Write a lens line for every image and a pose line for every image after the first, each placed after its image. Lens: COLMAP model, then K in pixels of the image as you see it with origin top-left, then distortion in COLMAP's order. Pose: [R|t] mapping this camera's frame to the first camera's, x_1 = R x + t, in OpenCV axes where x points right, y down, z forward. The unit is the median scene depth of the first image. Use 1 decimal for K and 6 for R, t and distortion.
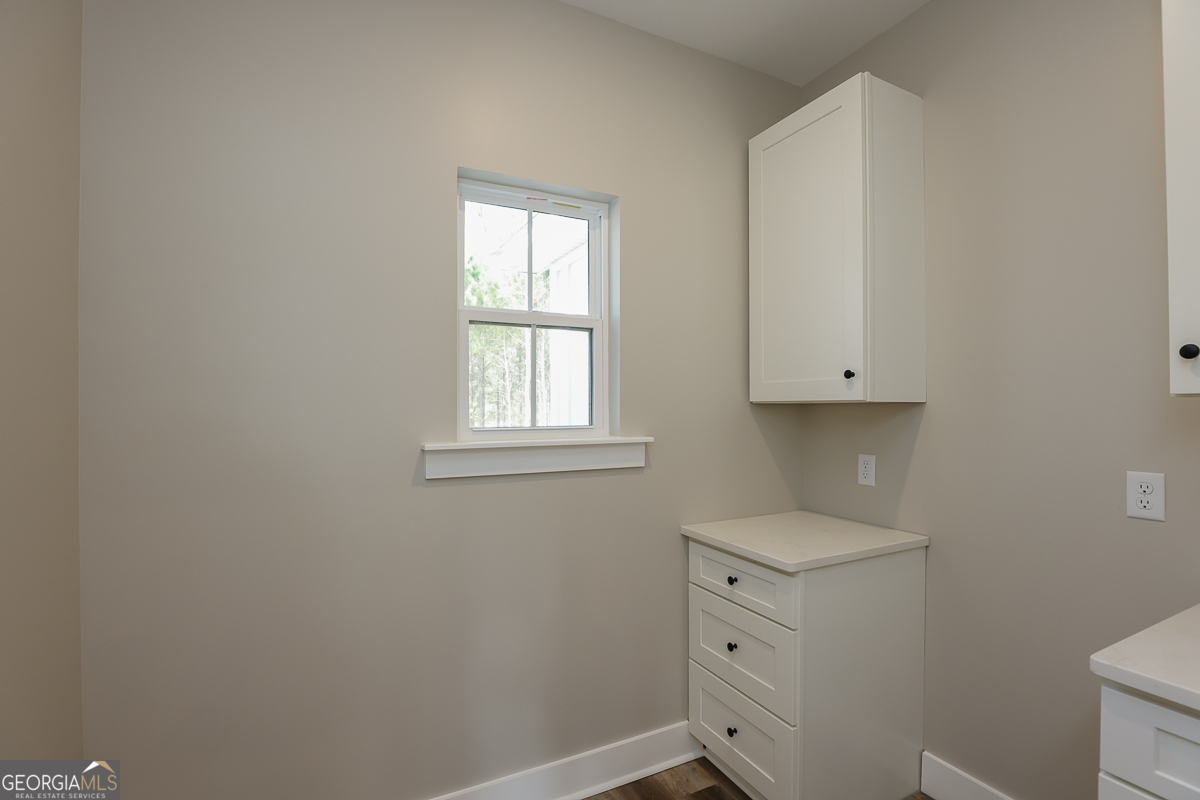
lens RADIAL K [[555.4, 0, 591.5], [0, 555.4, 407.7], [0, 0, 1]] dist [-0.039288, 0.008515]
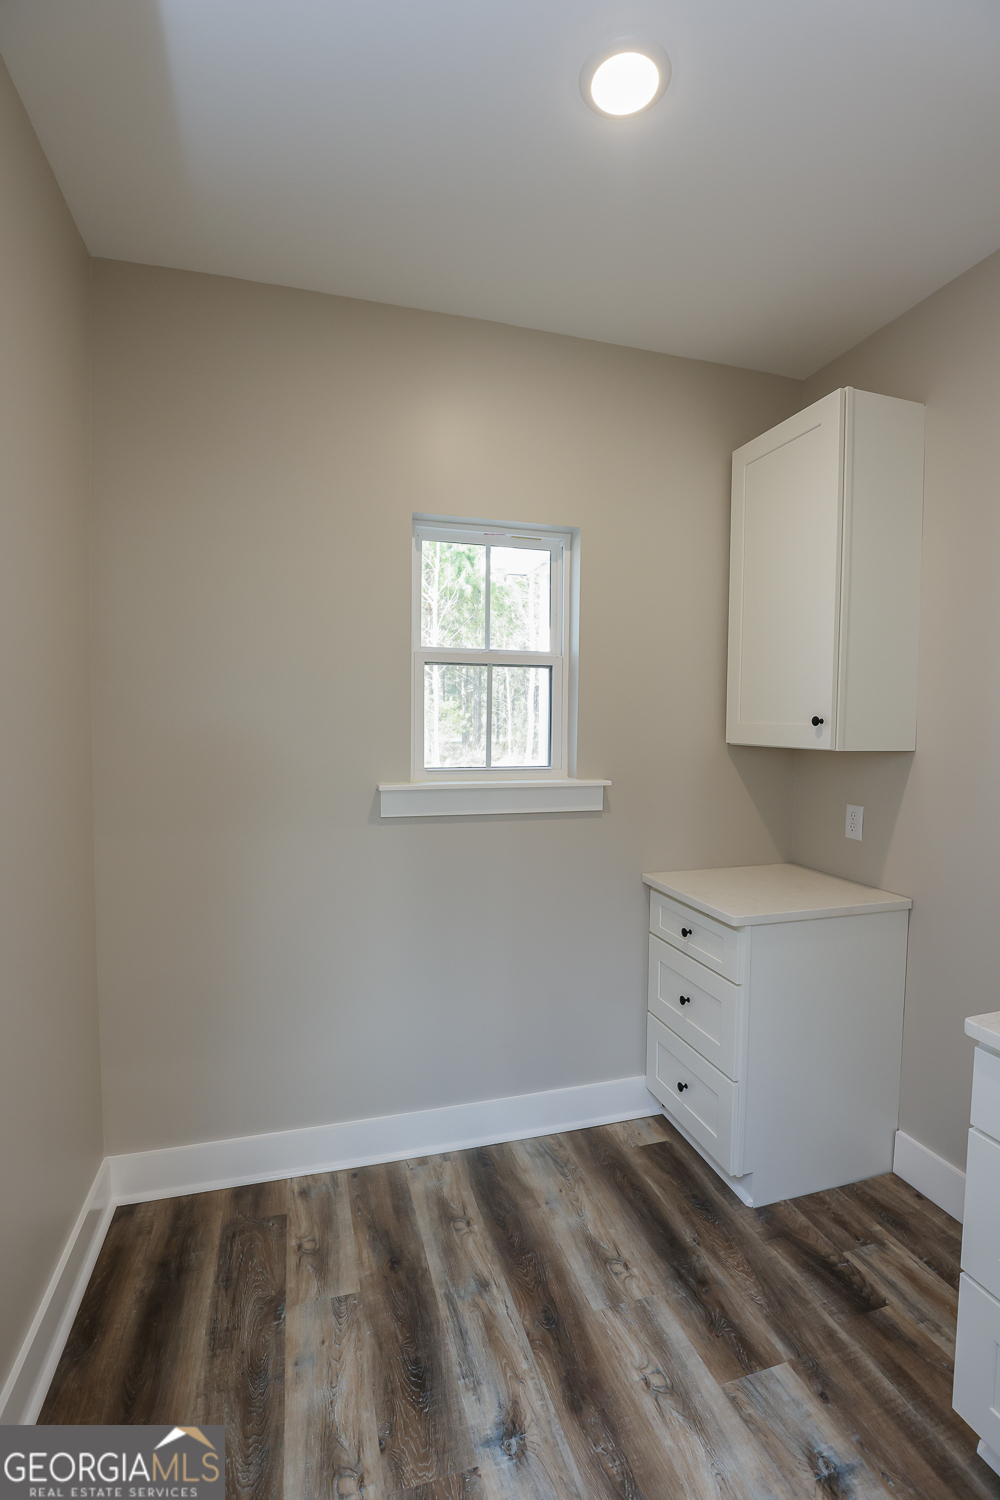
lens RADIAL K [[694.2, 0, 493.0], [0, 694.2, 747.3], [0, 0, 1]] dist [-0.039288, 0.008515]
pose [[0.984079, 0.018173, -0.176800, 0.121481], [-0.010529, 0.998973, 0.044079, -0.055517], [0.177420, -0.041516, 0.983259, -0.216026]]
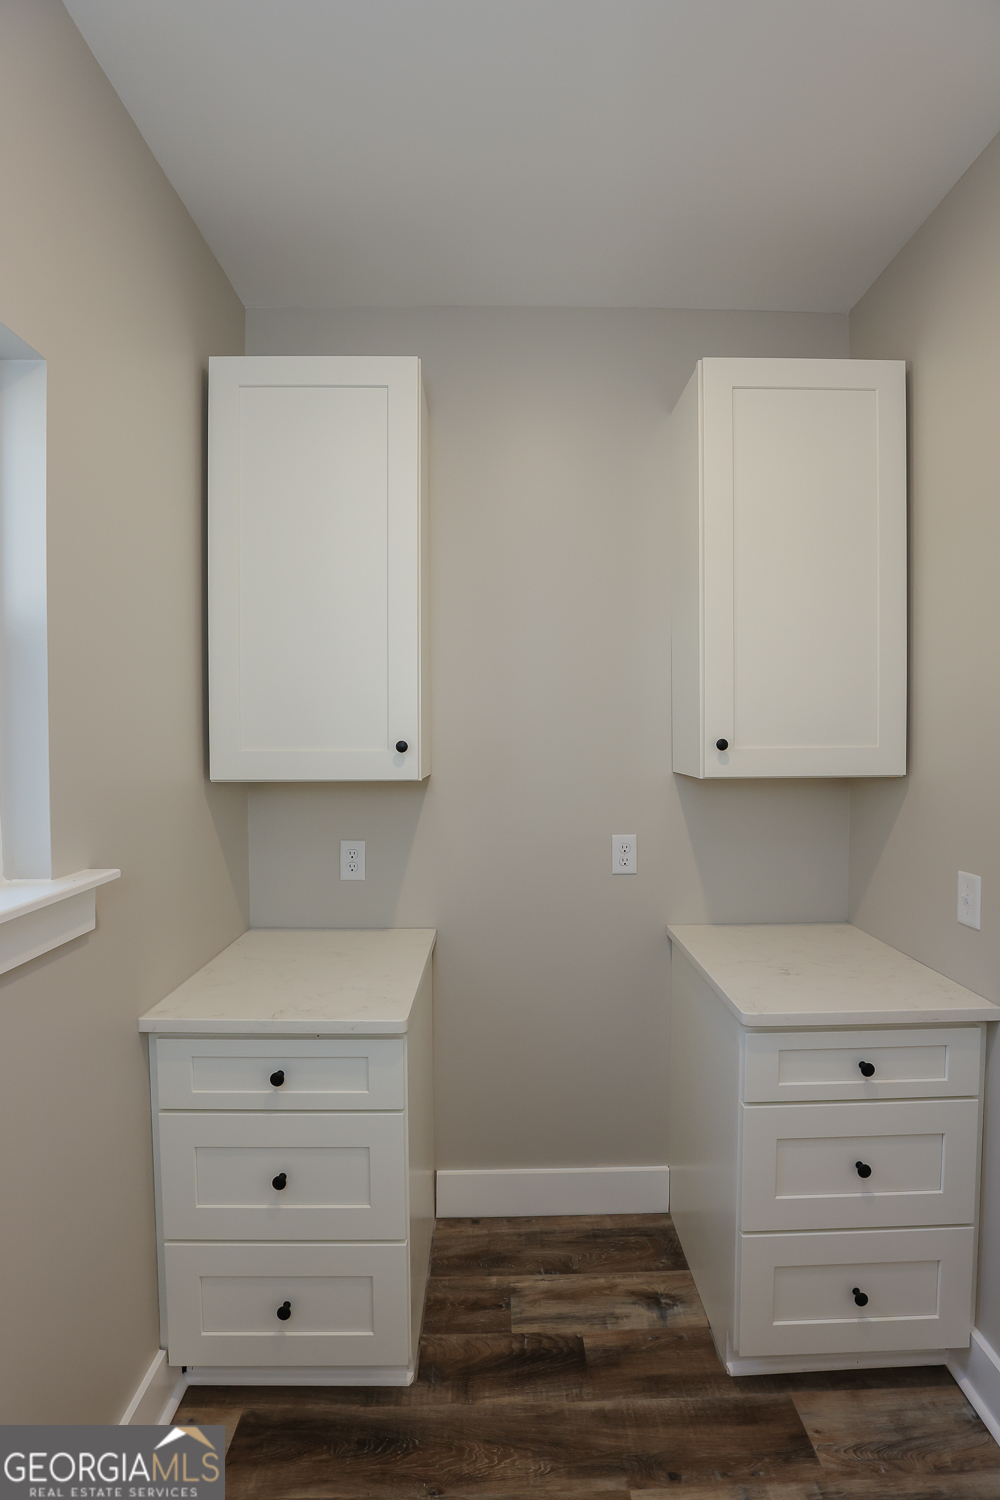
lens RADIAL K [[694.2, 0, 511.6], [0, 694.2, 749.6], [0, 0, 1]] dist [-0.039288, 0.008515]
pose [[0.420972, -0.024622, 0.906739, -0.304520], [0.001603, 0.999650, 0.026401, -0.072894], [-0.907072, -0.009660, 0.420864, 0.407526]]
